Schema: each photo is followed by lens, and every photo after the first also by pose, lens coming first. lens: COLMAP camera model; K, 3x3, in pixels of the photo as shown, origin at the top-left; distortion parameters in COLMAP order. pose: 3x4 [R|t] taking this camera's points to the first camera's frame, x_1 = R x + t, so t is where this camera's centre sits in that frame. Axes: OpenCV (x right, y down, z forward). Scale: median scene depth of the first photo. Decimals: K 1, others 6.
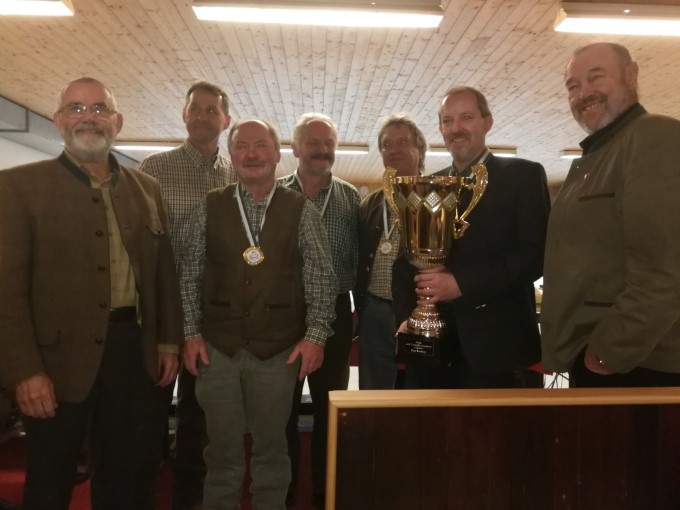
lens RADIAL K [[535.1, 0, 356.8], [0, 535.1, 232.6], [0, 0, 1]] dist [0.021240, -0.028622]
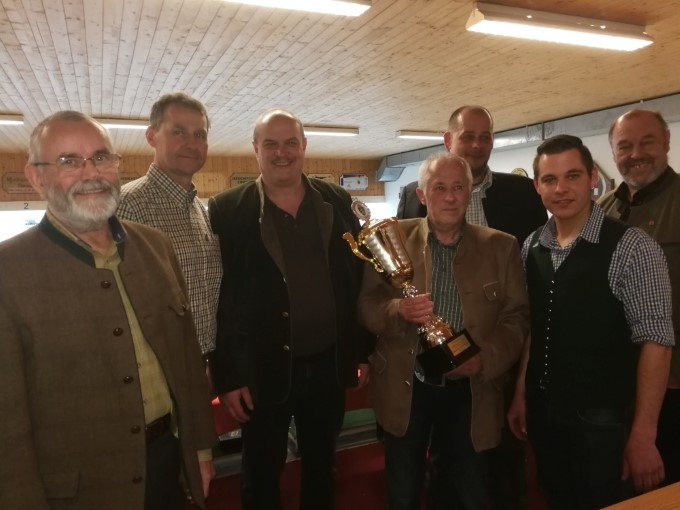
lens RADIAL K [[535.1, 0, 341.2], [0, 535.1, 254.0], [0, 0, 1]] dist [0.021240, -0.028622]
pose [[0.939263, -0.062322, 0.337493, -0.158597], [0.026446, 0.993593, 0.109878, -0.060561], [-0.342179, -0.094280, 0.934893, 0.083917]]
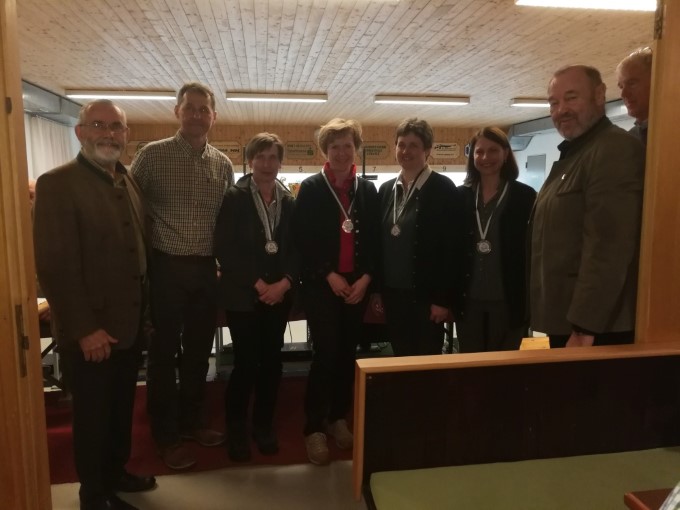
lens RADIAL K [[535.1, 0, 348.2], [0, 535.1, 253.8], [0, 0, 1]] dist [0.021240, -0.028622]
pose [[0.996484, -0.023909, 0.080299, -0.046709], [0.011027, 0.987507, 0.157188, -0.042513], [-0.083054, -0.155750, 0.984299, -0.081522]]
